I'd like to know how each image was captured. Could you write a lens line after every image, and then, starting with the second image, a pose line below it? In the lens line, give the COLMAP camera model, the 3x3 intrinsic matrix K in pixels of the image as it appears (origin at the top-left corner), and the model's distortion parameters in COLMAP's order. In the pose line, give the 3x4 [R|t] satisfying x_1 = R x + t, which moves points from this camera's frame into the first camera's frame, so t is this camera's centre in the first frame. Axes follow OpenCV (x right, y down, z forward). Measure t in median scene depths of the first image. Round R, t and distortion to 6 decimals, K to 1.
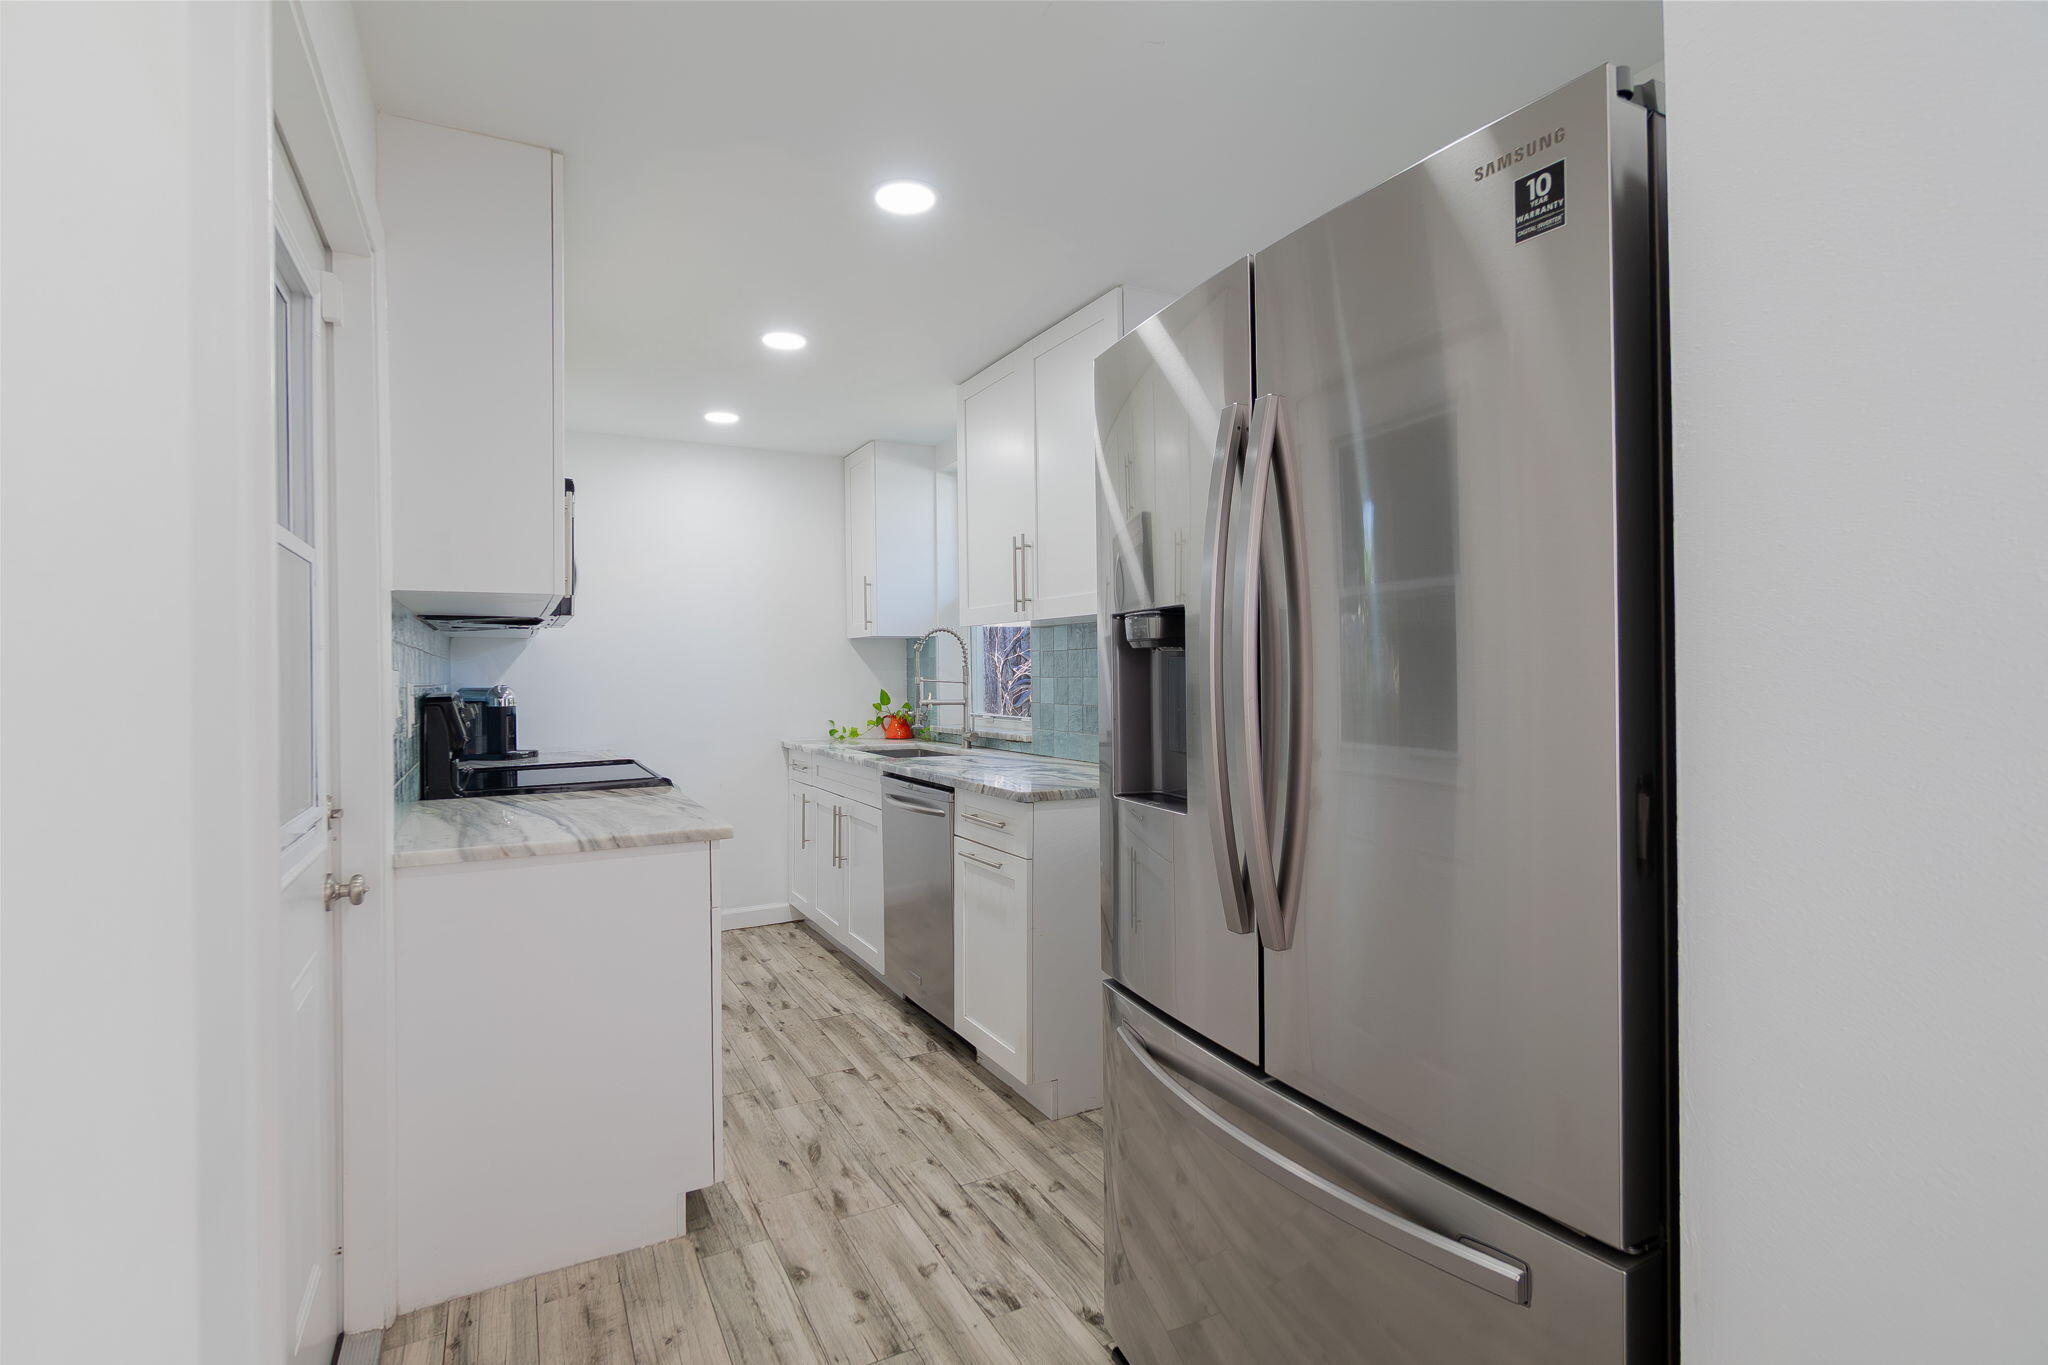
lens RADIAL K [[943.0, 0, 995.3], [0, 943.0, 674.9], [0, 0, 1]] dist [-0.013256, 0.000911]
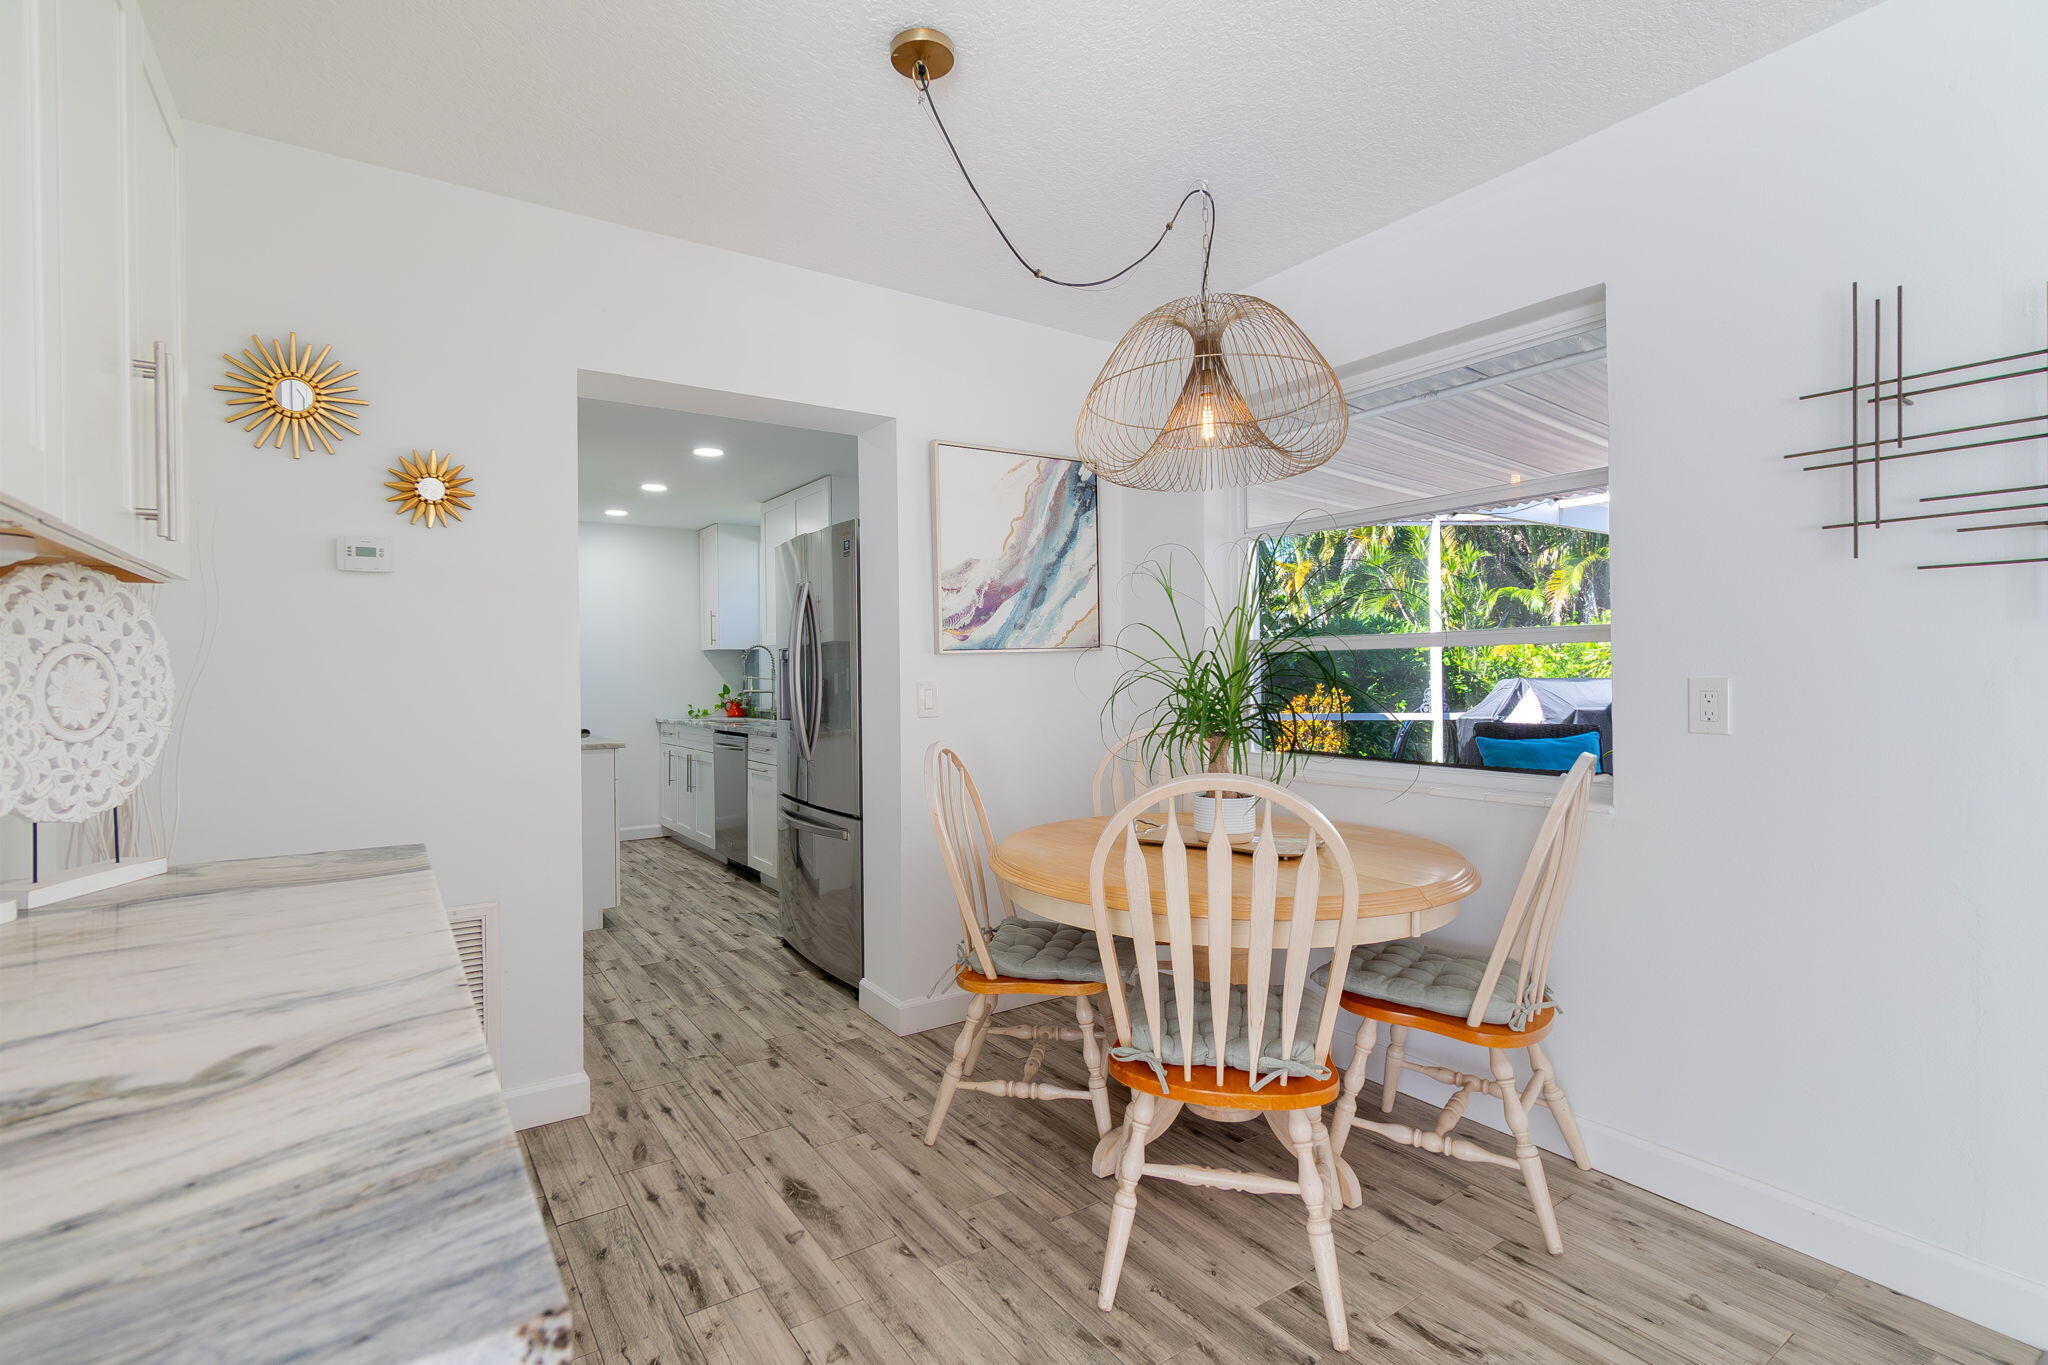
lens RADIAL K [[943.0, 0, 995.3], [0, 943.0, 674.9], [0, 0, 1]] dist [-0.013256, 0.000911]
pose [[0.993924, 0.000532, 0.110069, 0.191208], [-0.000241, 0.999996, -0.002659, 0.006114], [-0.110070, 0.002617, 0.993920, -0.724485]]
